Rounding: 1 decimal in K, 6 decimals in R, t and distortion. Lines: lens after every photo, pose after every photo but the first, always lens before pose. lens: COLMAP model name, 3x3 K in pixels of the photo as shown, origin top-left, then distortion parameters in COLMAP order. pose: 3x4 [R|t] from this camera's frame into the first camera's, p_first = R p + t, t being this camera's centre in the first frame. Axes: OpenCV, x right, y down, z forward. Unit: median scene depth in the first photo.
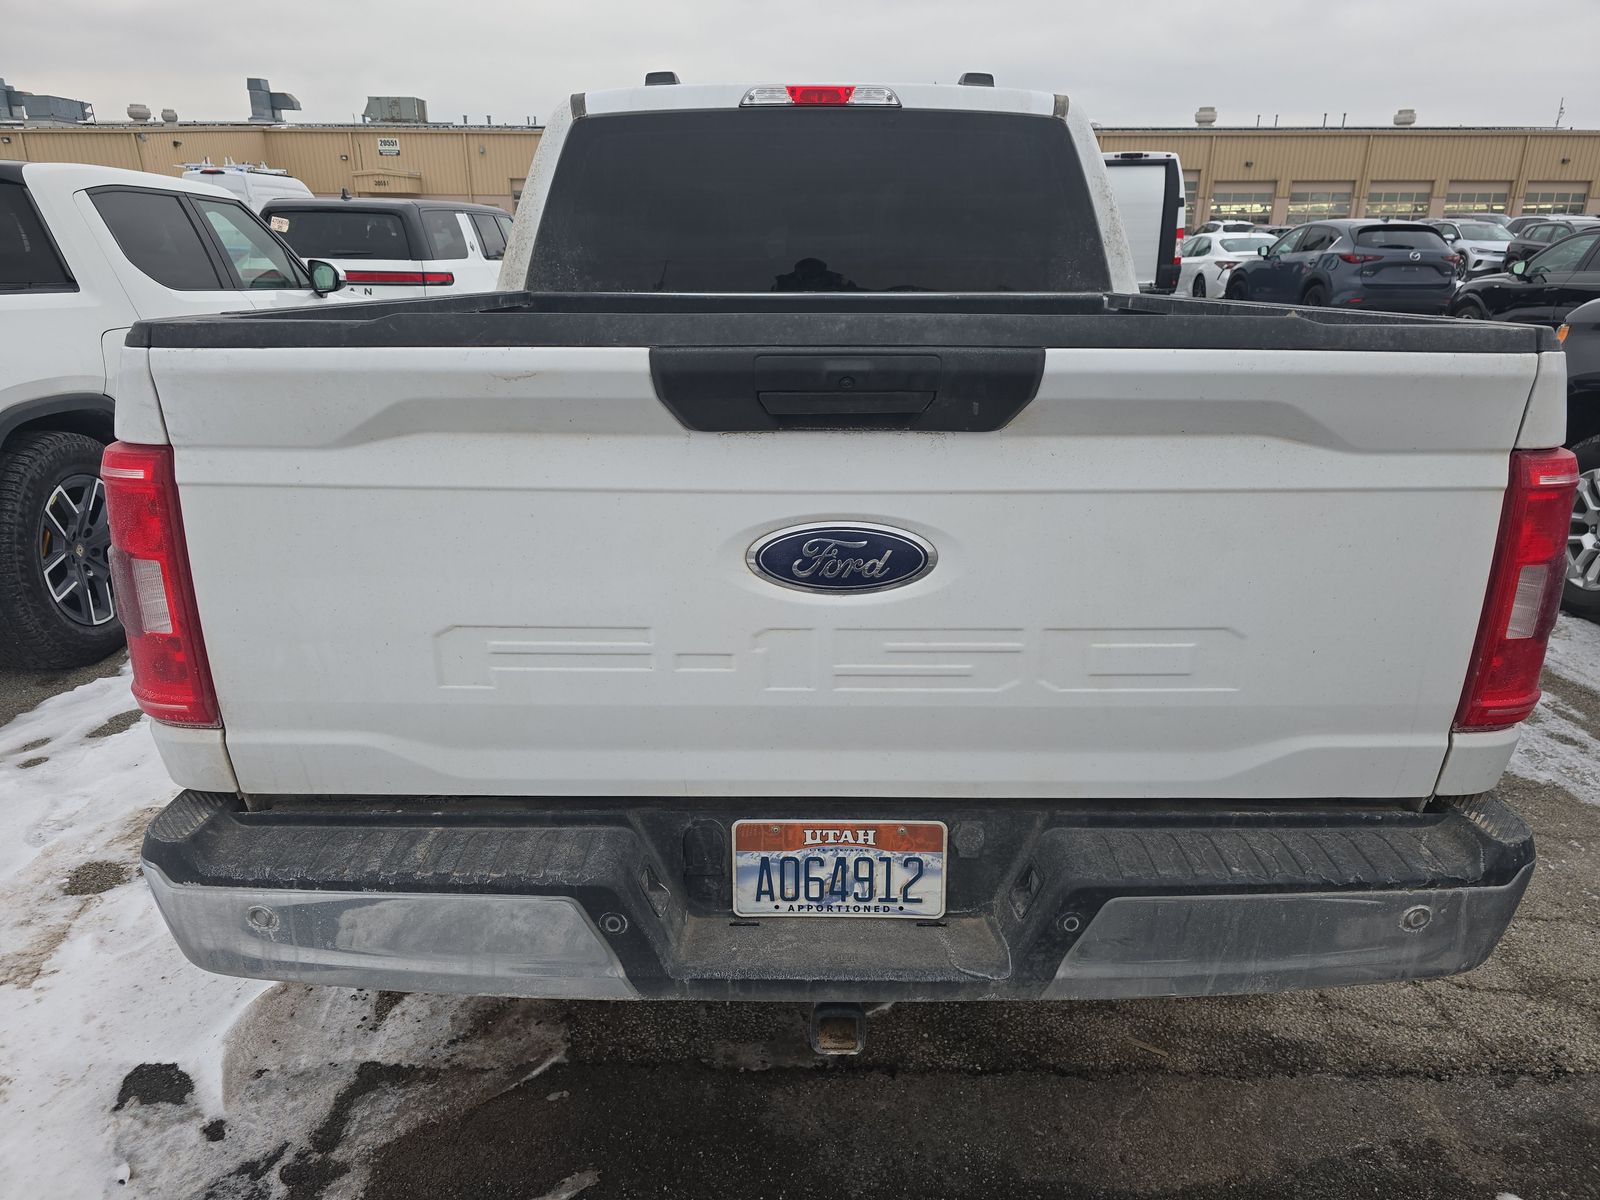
lens RADIAL K [[1070.8, 0, 805.0], [0, 1070.8, 620.5], [0, 0, 1]] dist [0.014984, -0.000934]
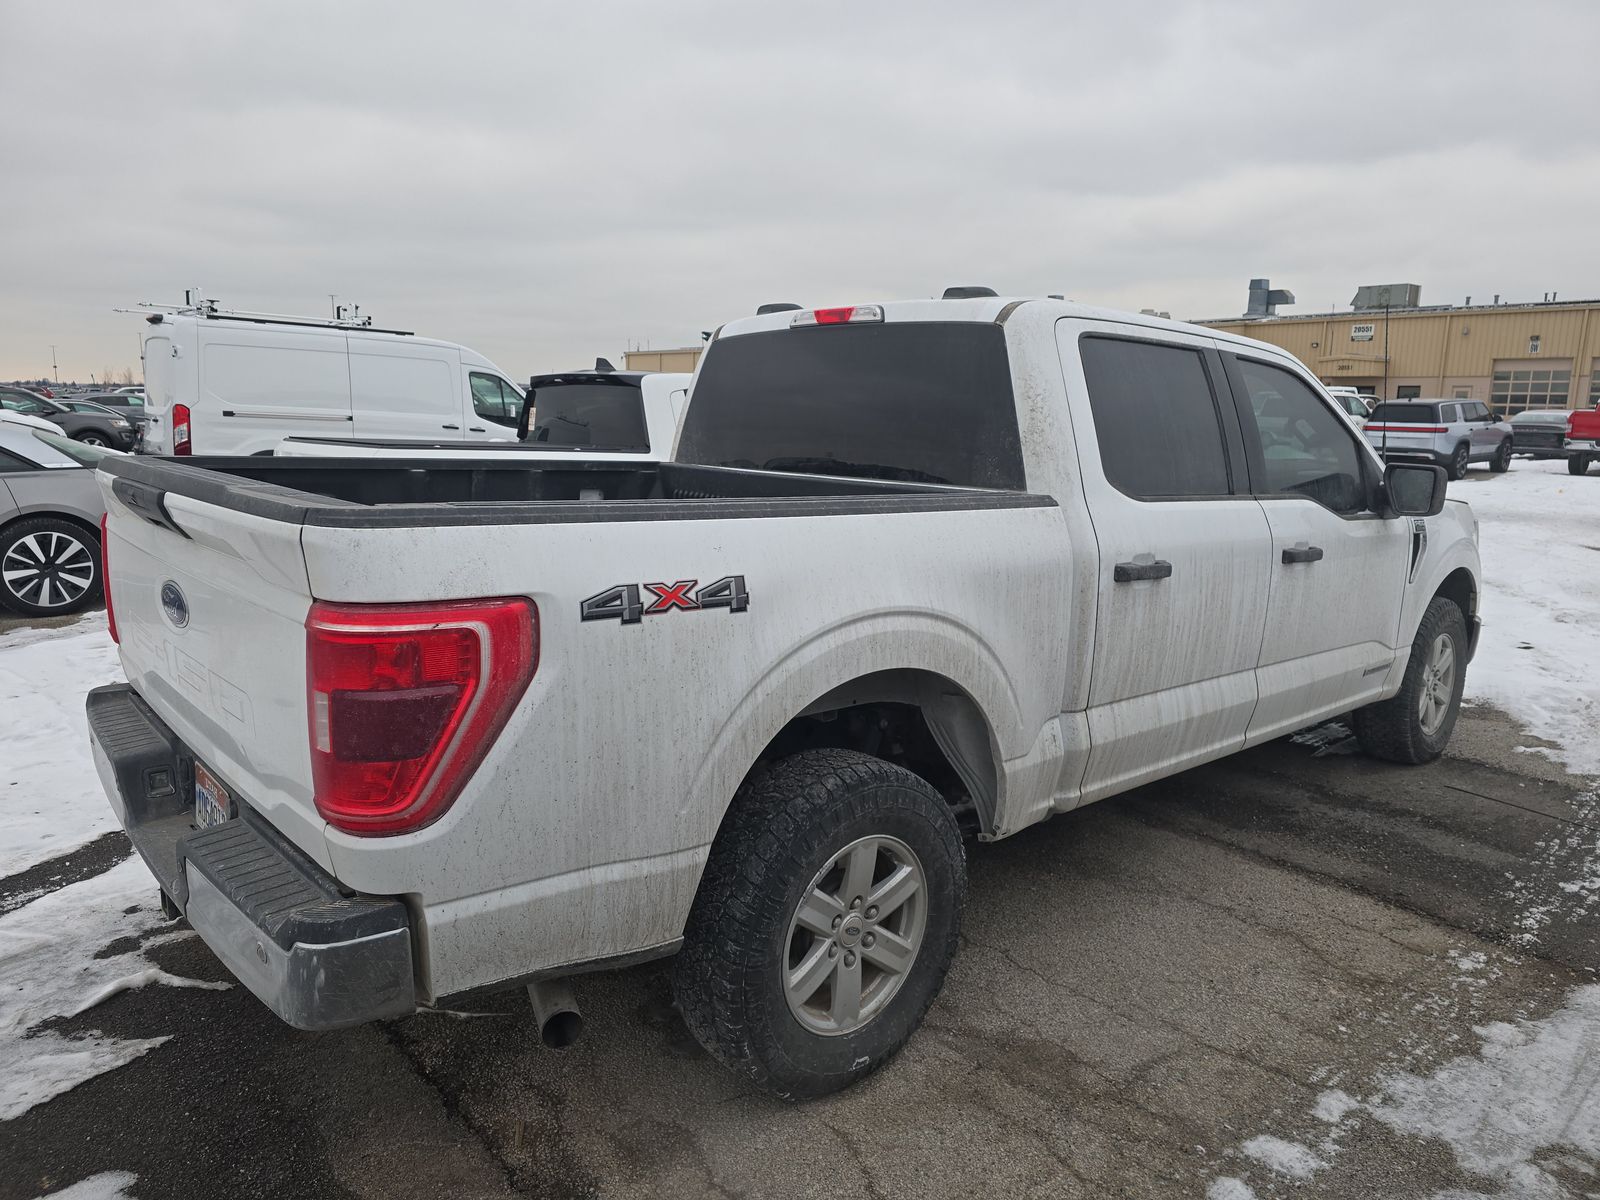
lens RADIAL K [[1070.8, 0, 805.0], [0, 1070.8, 620.5], [0, 0, 1]] dist [0.014984, -0.000934]
pose [[0.671452, 0.152342, -0.725220, 0.069851], [-0.262868, 0.963965, -0.040885, -0.008183], [0.692858, 0.218089, 0.687302, 0.018039]]
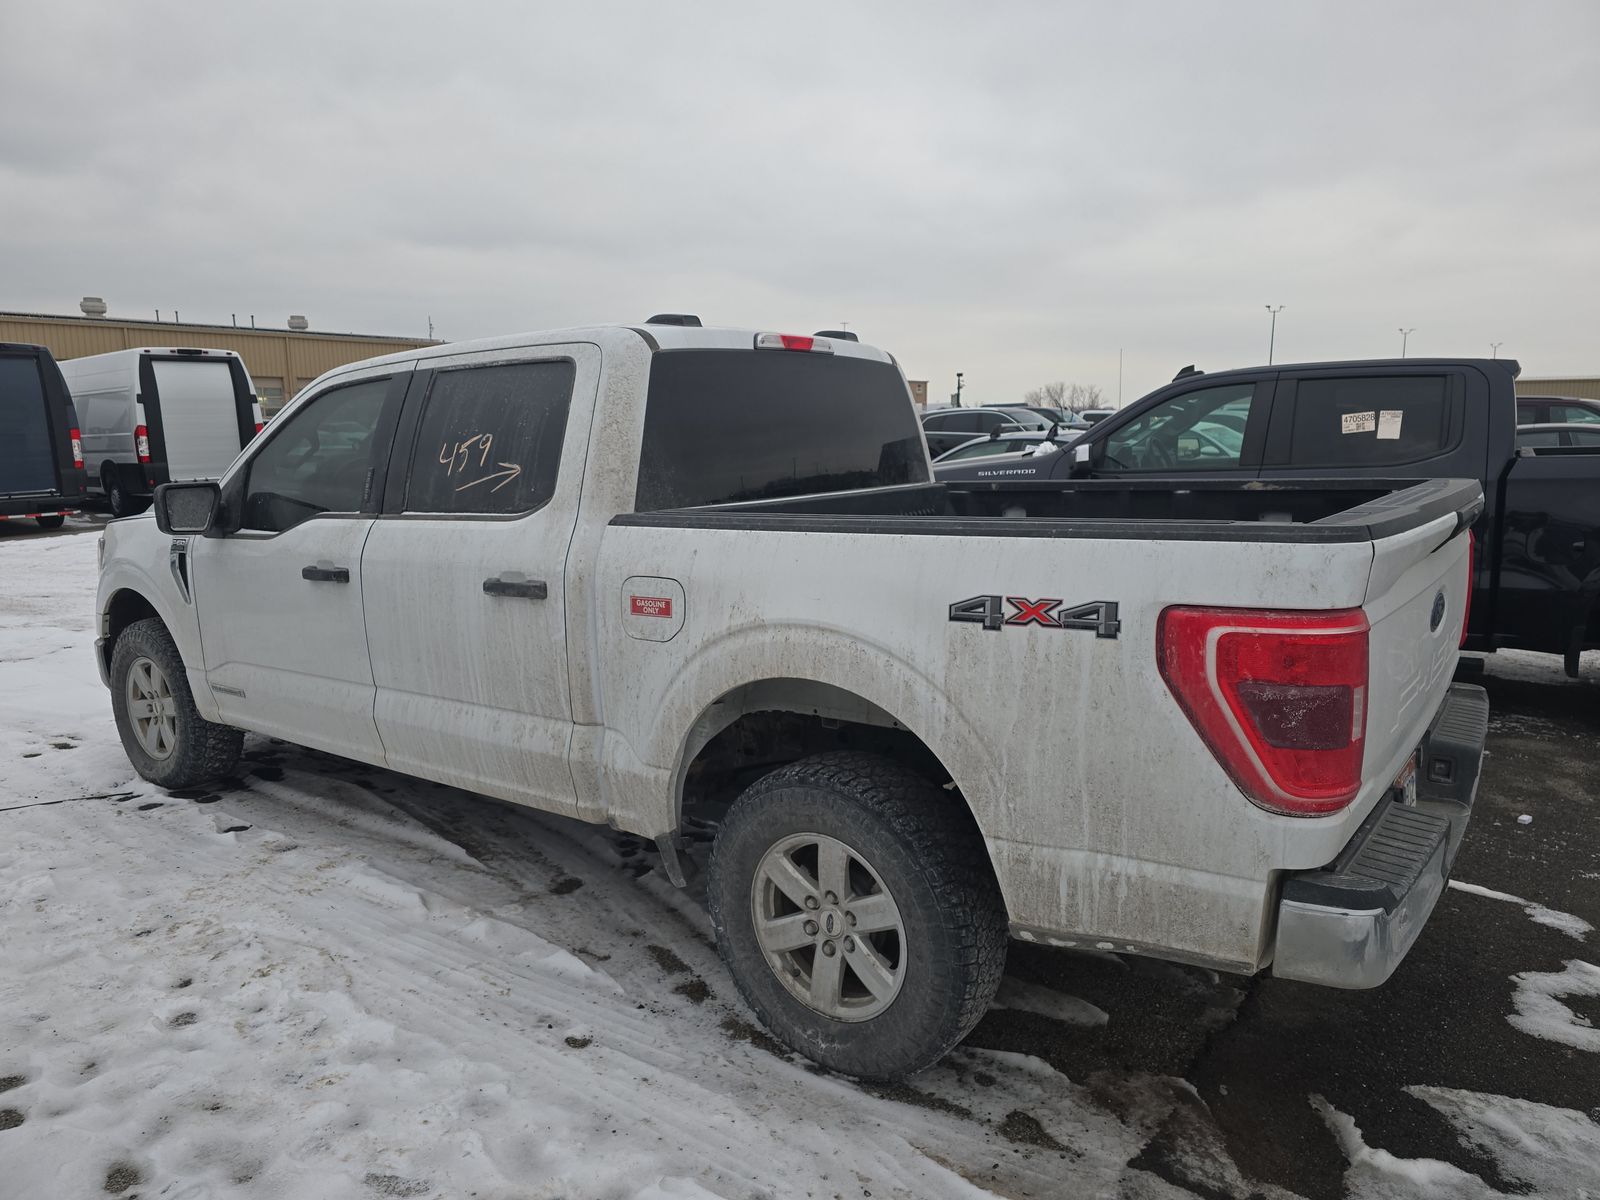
lens RADIAL K [[1070.8, 0, 805.0], [0, 1070.8, 620.5], [0, 0, 1]] dist [0.014984, -0.000934]
pose [[0.597810, -0.156229, 0.786267, -0.077484], [0.281785, 0.959186, -0.023659, -0.011363], [-0.750480, 0.235702, 0.617434, 0.023142]]
